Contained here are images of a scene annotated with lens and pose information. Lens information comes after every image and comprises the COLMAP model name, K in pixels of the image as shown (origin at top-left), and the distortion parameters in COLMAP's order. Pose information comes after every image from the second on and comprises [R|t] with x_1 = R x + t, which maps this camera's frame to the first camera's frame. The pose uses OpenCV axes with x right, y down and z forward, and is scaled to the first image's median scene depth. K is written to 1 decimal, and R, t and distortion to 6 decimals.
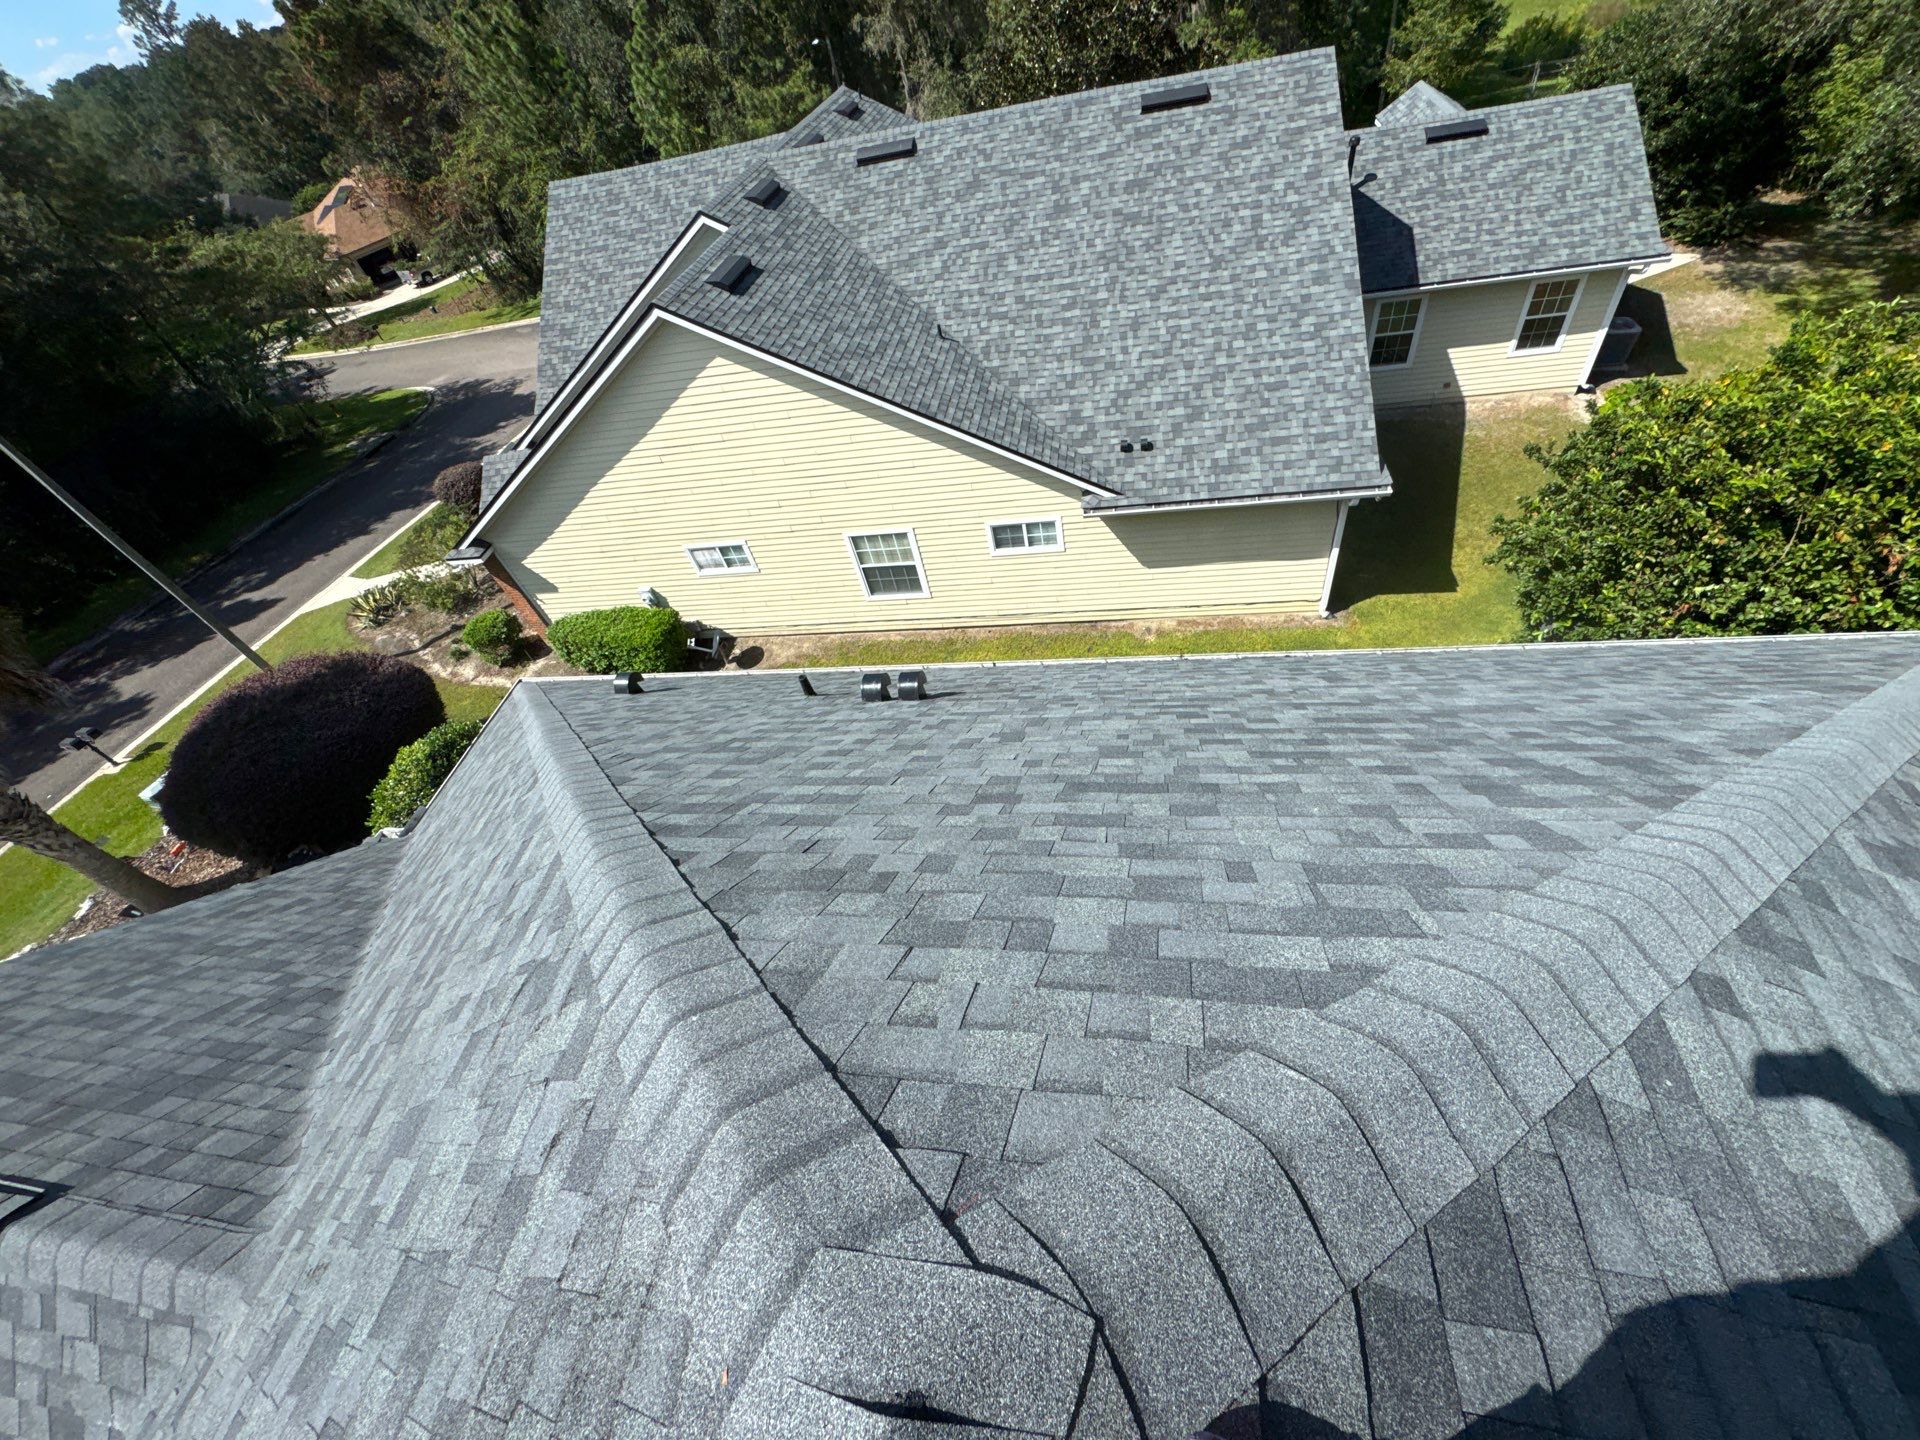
lens RADIAL K [[771.3, 0, 985.9], [0, 771.3, 726.9], [0, 0, 1]] dist [-0.015574, 0.002975]
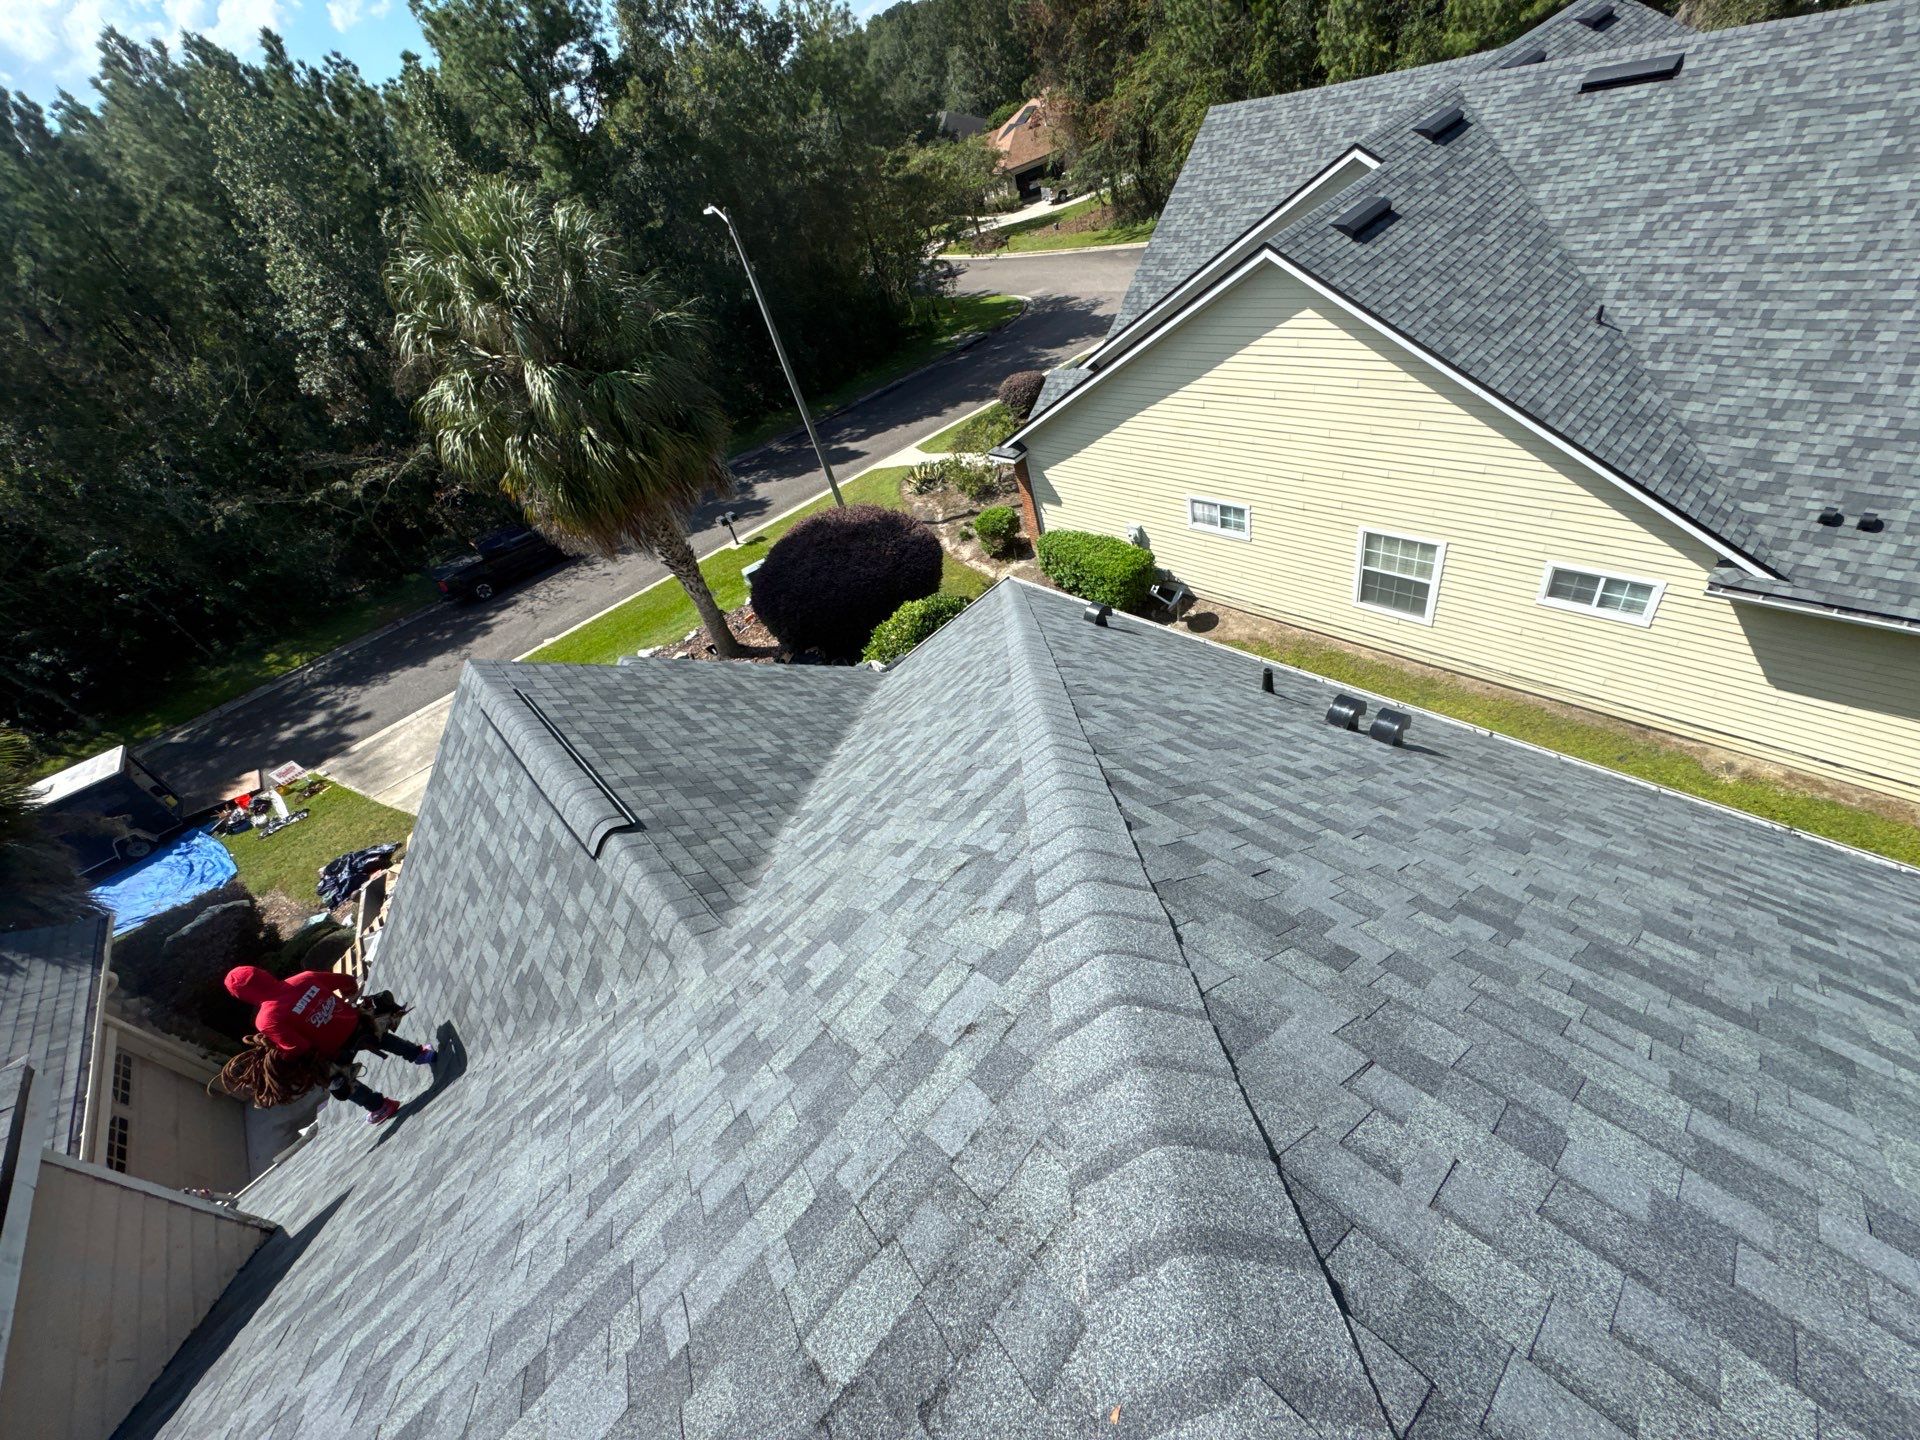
lens RADIAL K [[781.3, 0, 956.6], [0, 781.3, 739.5], [0, 0, 1]] dist [-0.009629, 0.001664]
pose [[0.781512, 0.397736, -0.480672, -0.019203], [-0.366041, 0.916214, 0.162992, -0.001592], [0.505226, 0.048566, 0.861620, -0.000175]]
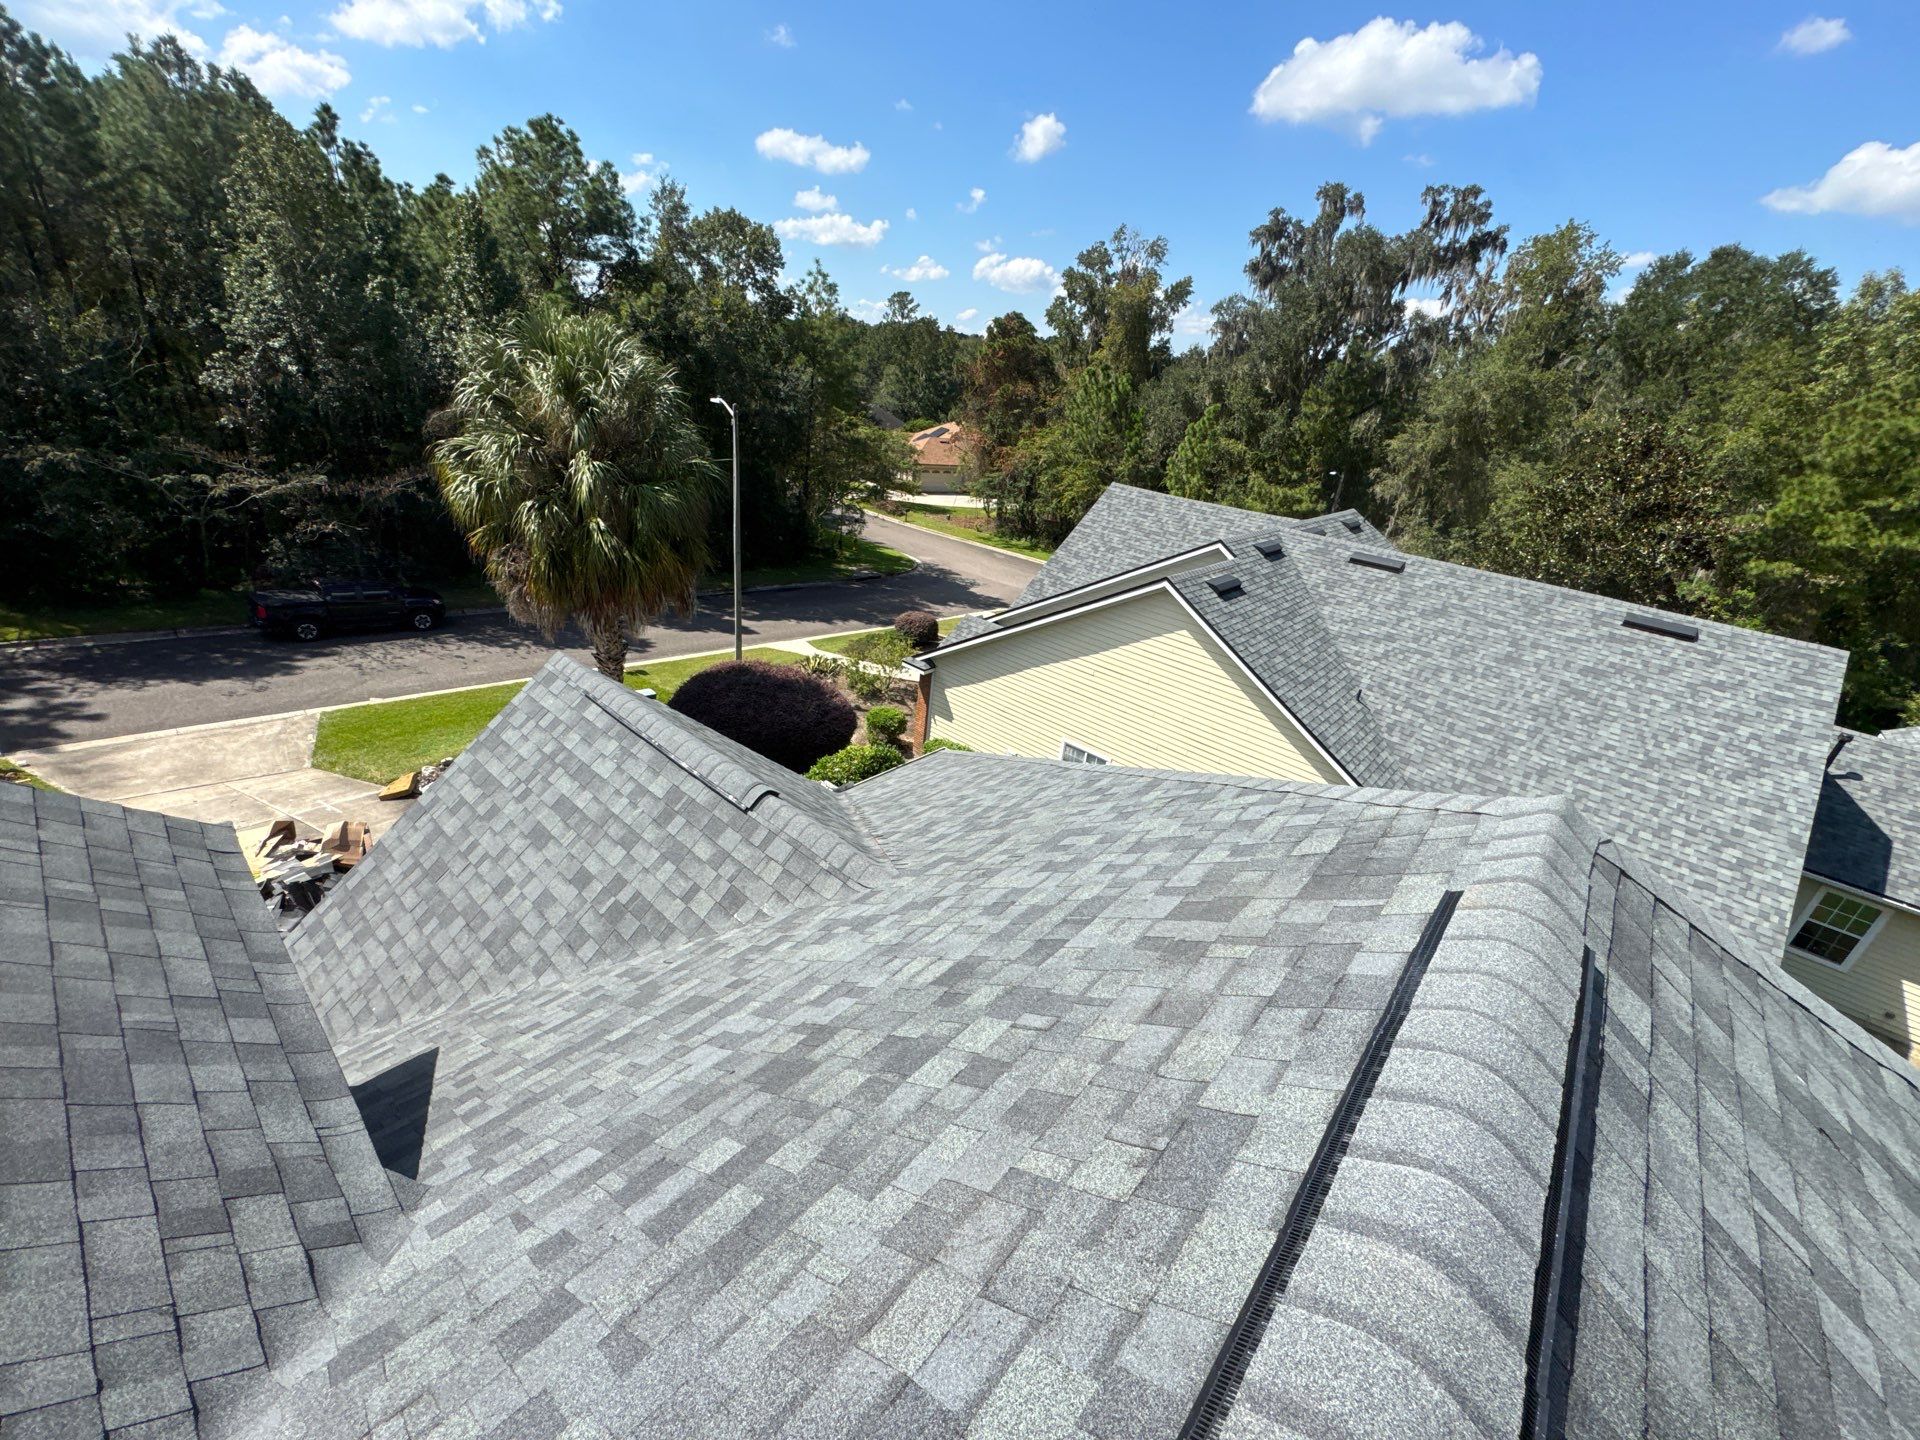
lens RADIAL K [[787.8, 0, 969.5], [0, 787.8, 726.3], [0, 0, 1]] dist [-0.009943, -0.000145]
pose [[0.797845, 0.464464, -0.384339, -0.049132], [-0.573428, 0.781445, -0.246017, 0.142194], [0.186074, 0.416674, 0.889809, -0.134399]]
